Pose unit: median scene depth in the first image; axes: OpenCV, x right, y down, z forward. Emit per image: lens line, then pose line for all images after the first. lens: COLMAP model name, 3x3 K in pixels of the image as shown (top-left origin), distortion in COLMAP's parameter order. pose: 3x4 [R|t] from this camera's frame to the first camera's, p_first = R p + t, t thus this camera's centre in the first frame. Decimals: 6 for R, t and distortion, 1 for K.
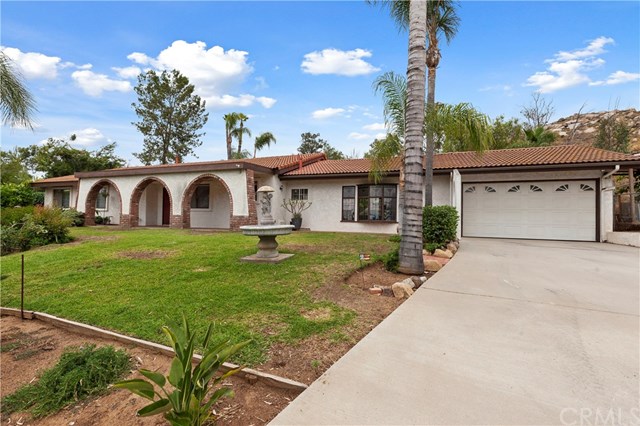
lens RADIAL K [[289.3, 0, 321.9], [0, 289.3, 217.2], [0, 0, 1]] dist [0.009576, 0.000156]
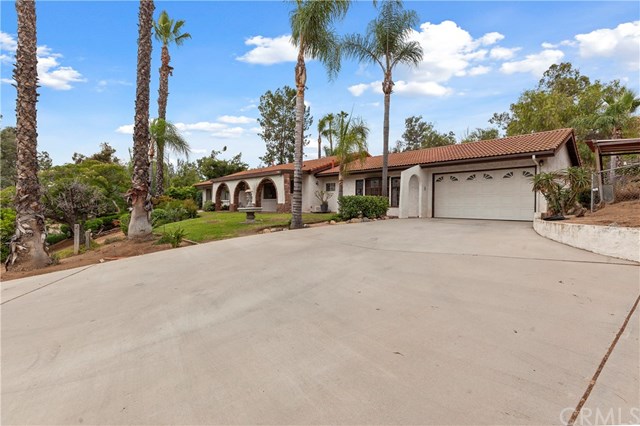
lens RADIAL K [[291.4, 0, 317.1], [0, 291.4, 220.8], [0, 0, 1]] dist [0.002308, 0.000315]
pose [[0.906389, 0.008466, -0.422360, 0.289352], [0.015125, 0.998508, 0.052473, 0.004873], [0.422174, -0.053949, 0.904908, -0.188538]]
